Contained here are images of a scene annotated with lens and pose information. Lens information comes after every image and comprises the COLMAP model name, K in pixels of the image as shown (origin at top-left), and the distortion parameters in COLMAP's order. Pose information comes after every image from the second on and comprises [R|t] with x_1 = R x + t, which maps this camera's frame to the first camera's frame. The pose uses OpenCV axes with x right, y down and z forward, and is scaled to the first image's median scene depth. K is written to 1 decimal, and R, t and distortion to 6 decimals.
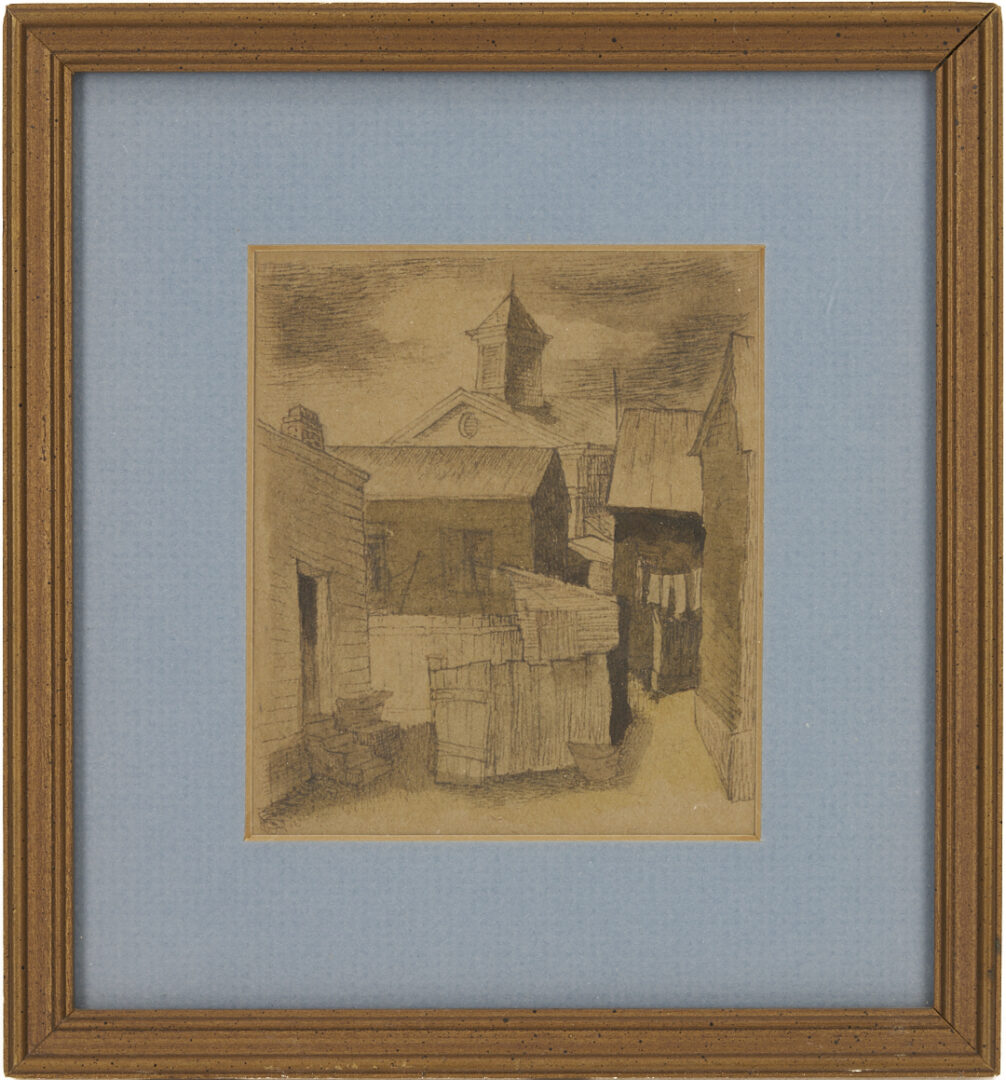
lens RADIAL K [[3273.1, 0, 502.4], [0, 3273.1, 540.2], [0, 0, 1]] dist [-0.026541, 0.000000]
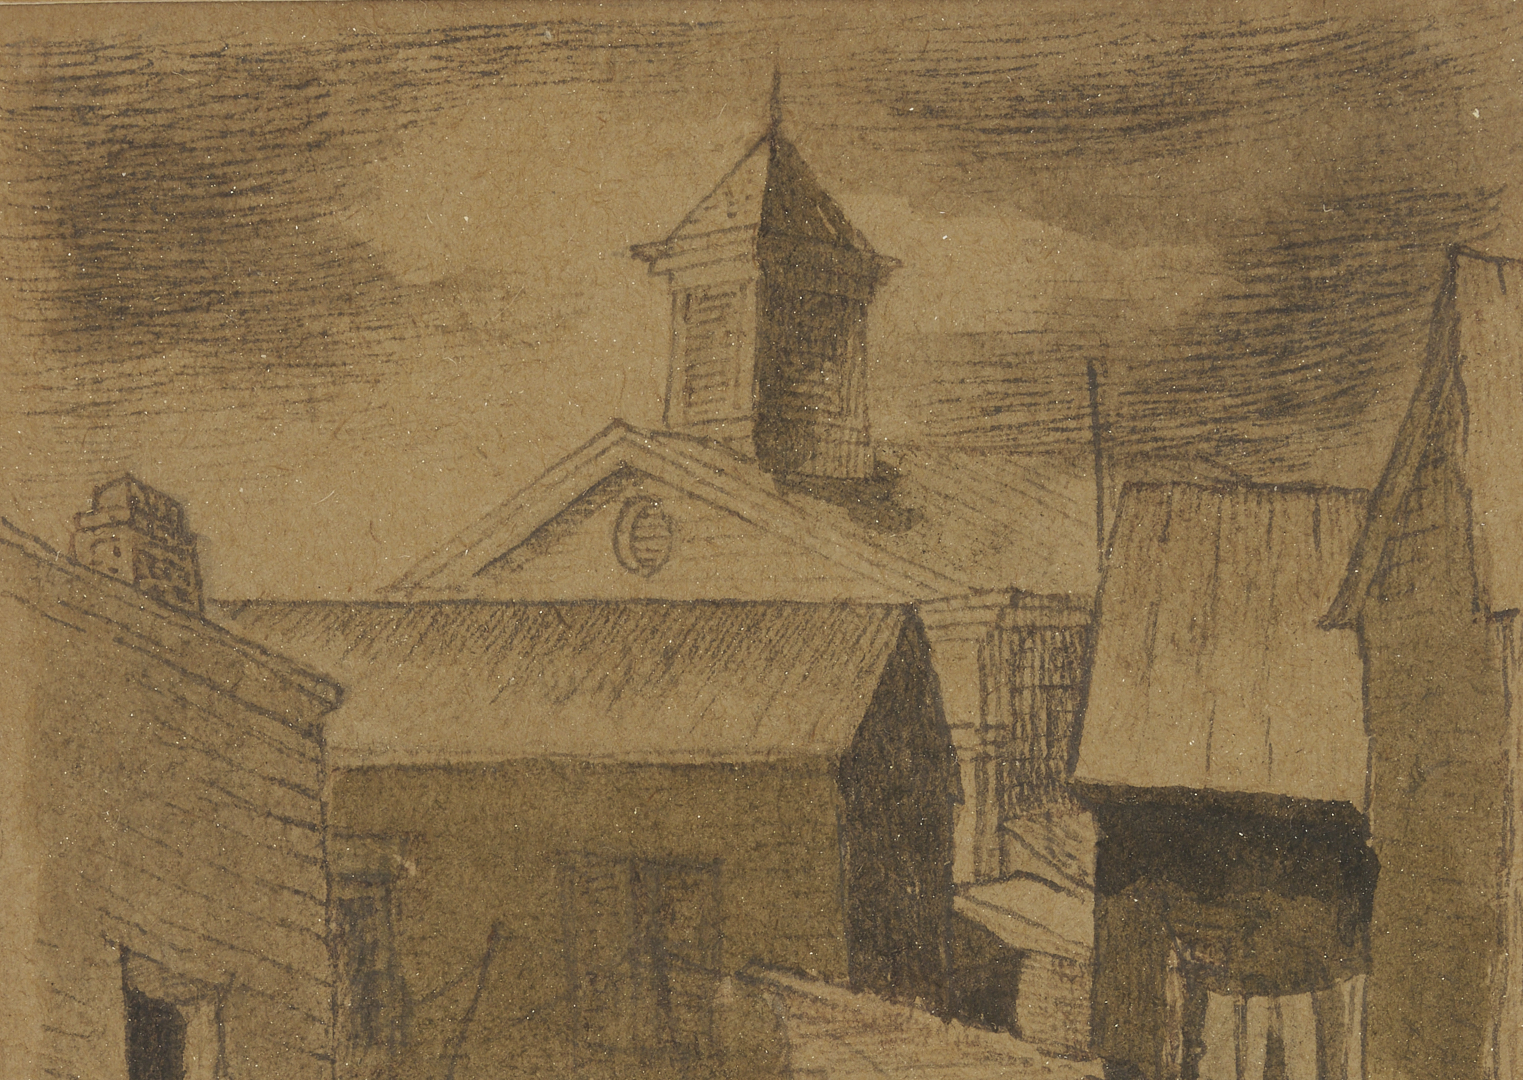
lens RADIAL K [[4111.8, 0, 762.8], [0, 4111.8, 540.1], [0, 0, 1]] dist [-0.023865, 0.000000]
pose [[0.999667, -0.008194, 0.024488, -0.008551], [0.007481, 0.999550, 0.029046, -0.046537], [-0.024715, -0.028853, 0.999278, 0.591073]]
